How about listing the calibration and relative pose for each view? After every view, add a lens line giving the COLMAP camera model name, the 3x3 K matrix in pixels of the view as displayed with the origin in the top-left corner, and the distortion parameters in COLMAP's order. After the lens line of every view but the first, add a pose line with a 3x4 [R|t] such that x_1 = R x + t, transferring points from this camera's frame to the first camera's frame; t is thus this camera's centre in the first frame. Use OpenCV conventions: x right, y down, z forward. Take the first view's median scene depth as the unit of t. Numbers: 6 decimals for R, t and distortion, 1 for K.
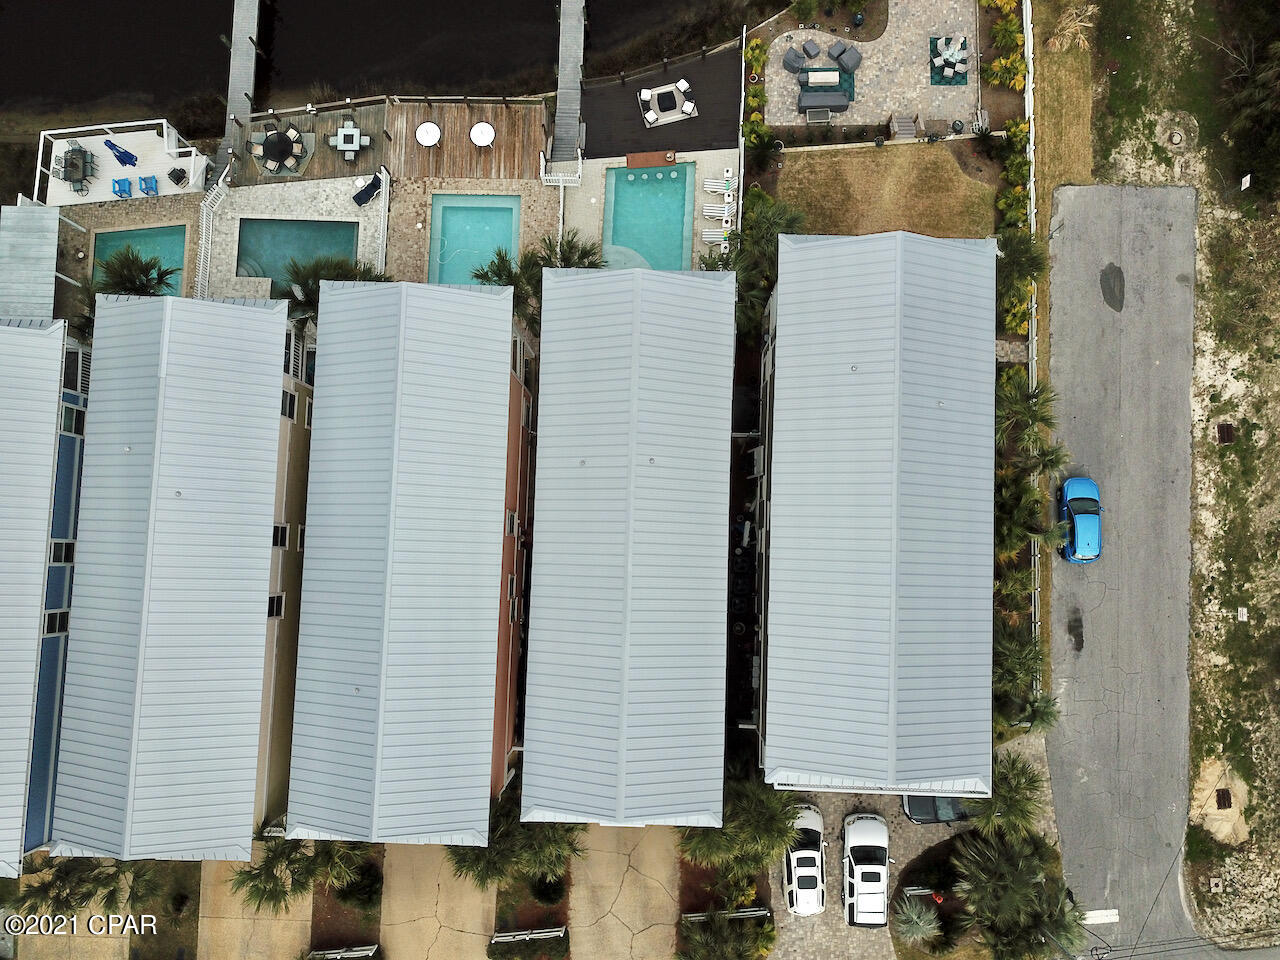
lens RADIAL K [[975.3, 0, 634.9], [0, 975.3, 481.6], [0, 0, 1]] dist [0.017175, -0.017475]
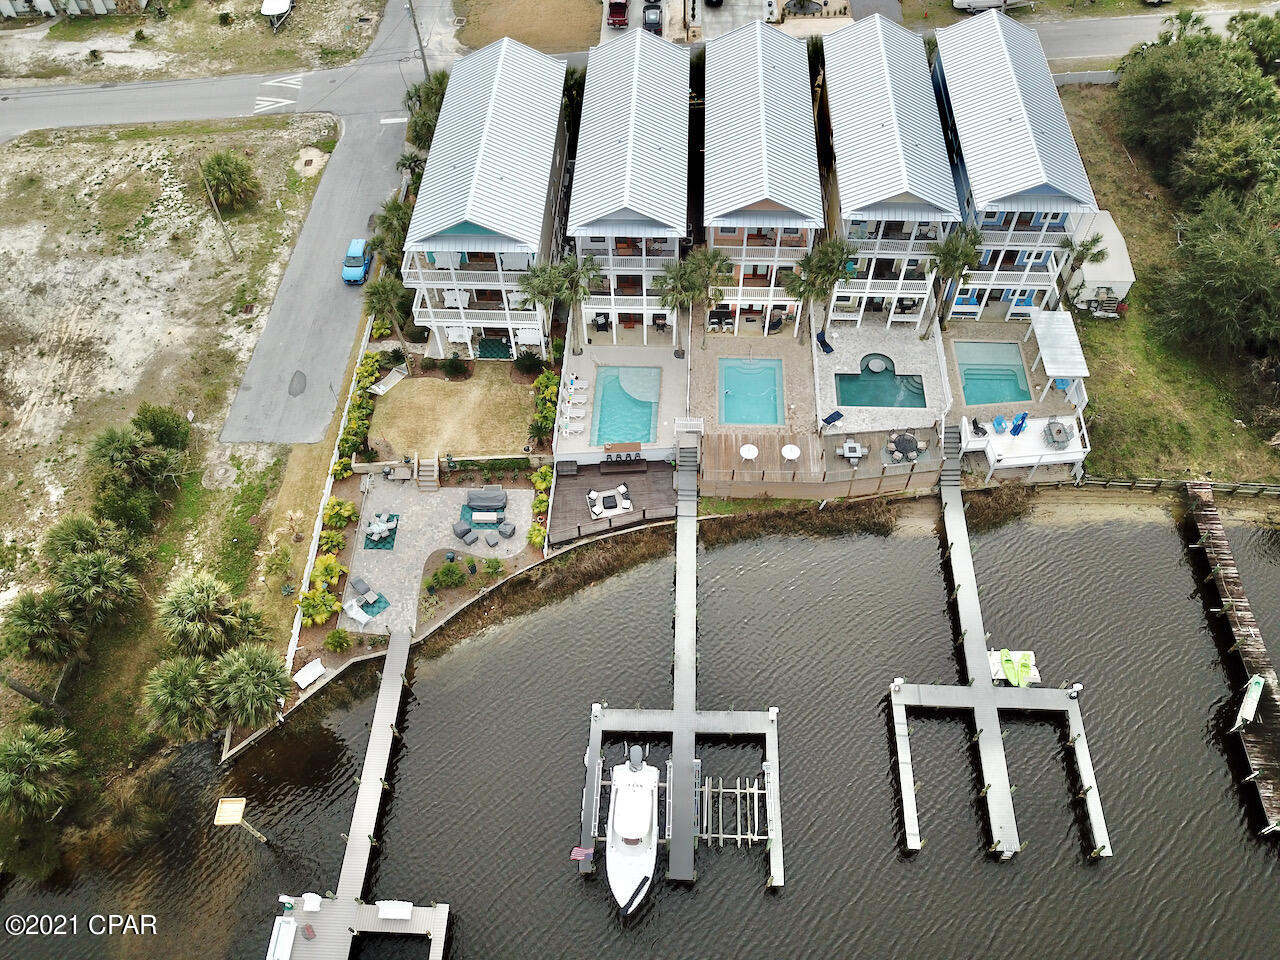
lens RADIAL K [[975.3, 0, 641.5], [0, 975.3, 482.6], [0, 0, 1]] dist [0.017175, -0.017475]
pose [[-0.999645, 0.005575, 0.026044, -0.044449], [0.012176, -0.774022, 0.633042, -1.208877], [0.023688, 0.633134, 0.773679, 0.009183]]
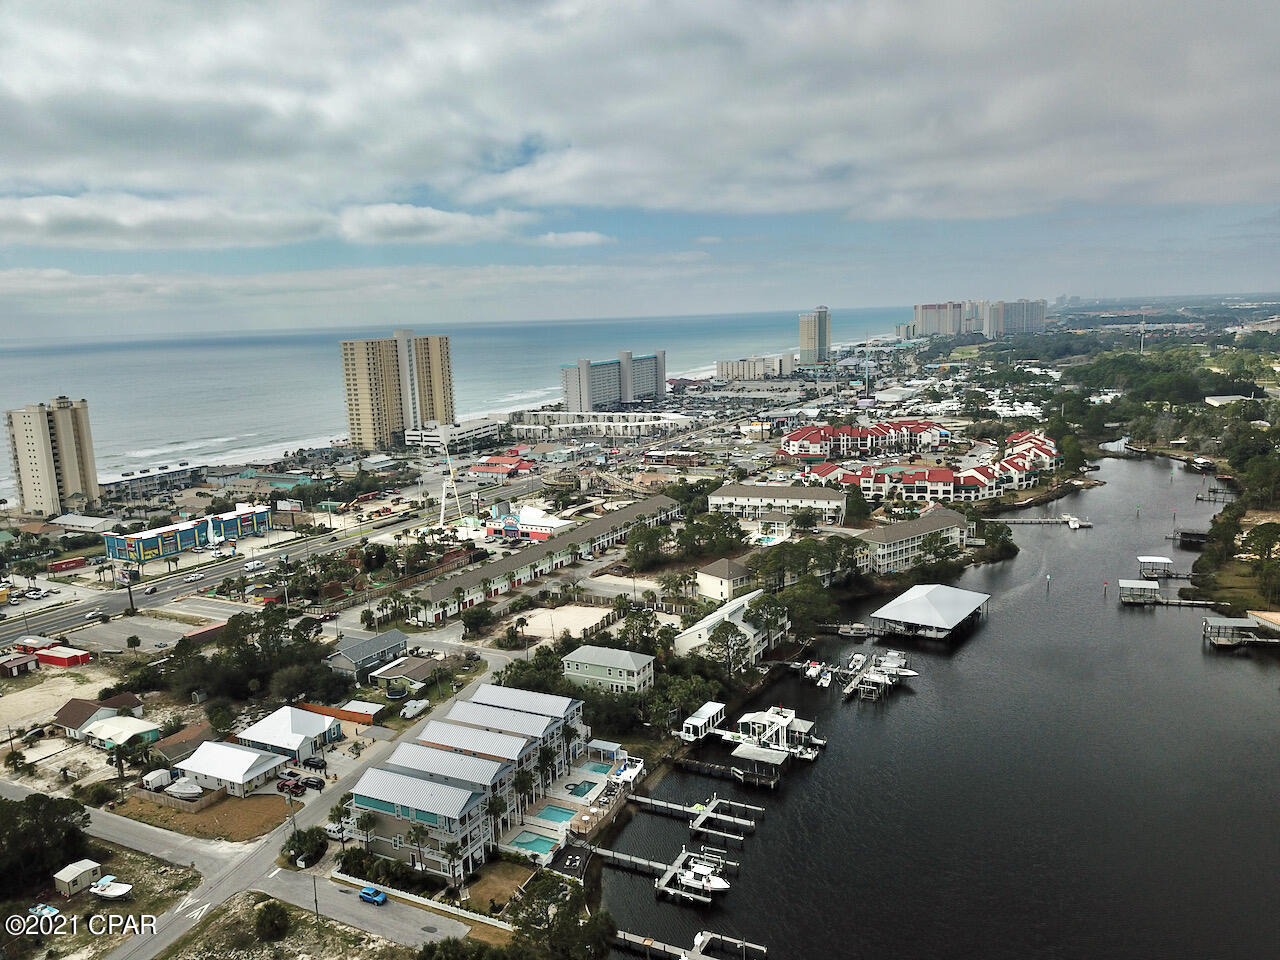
lens RADIAL K [[975.3, 0, 647.5], [0, 975.3, 477.5], [0, 0, 1]] dist [0.017175, -0.017475]
pose [[-0.430182, 0.182849, -0.884030, 2.436834], [-0.896381, 0.029527, 0.442299, -2.011894], [0.106977, 0.982697, 0.151201, -0.596043]]
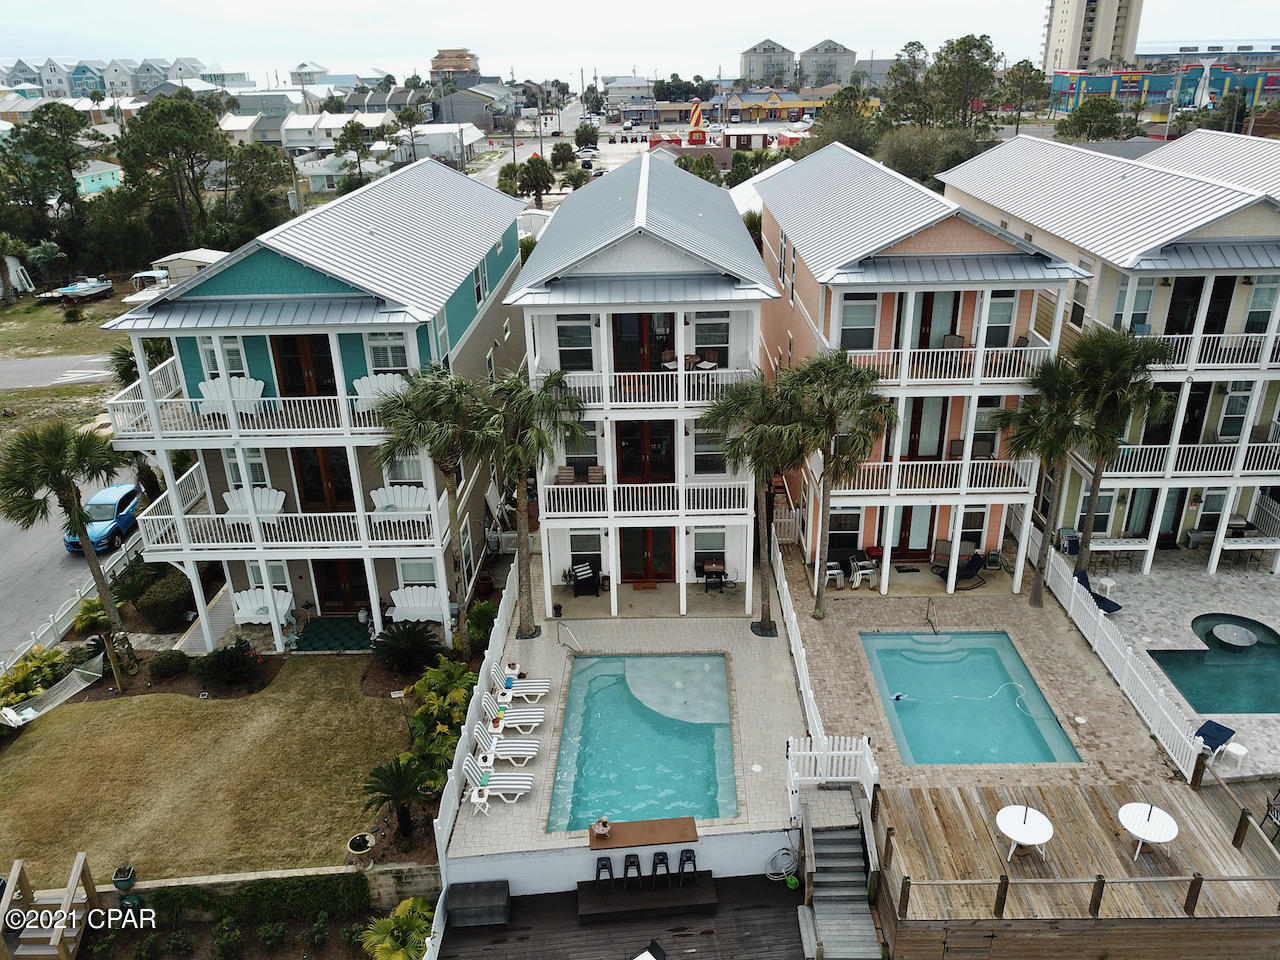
lens RADIAL K [[975.3, 0, 645.7], [0, 975.3, 485.1], [0, 0, 1]] dist [0.017175, -0.017475]
pose [[-0.999210, 0.039472, -0.004717, 0.010091], [-0.017949, -0.342093, 0.939495, -0.707589], [0.035470, 0.938837, 0.342531, 0.694215]]
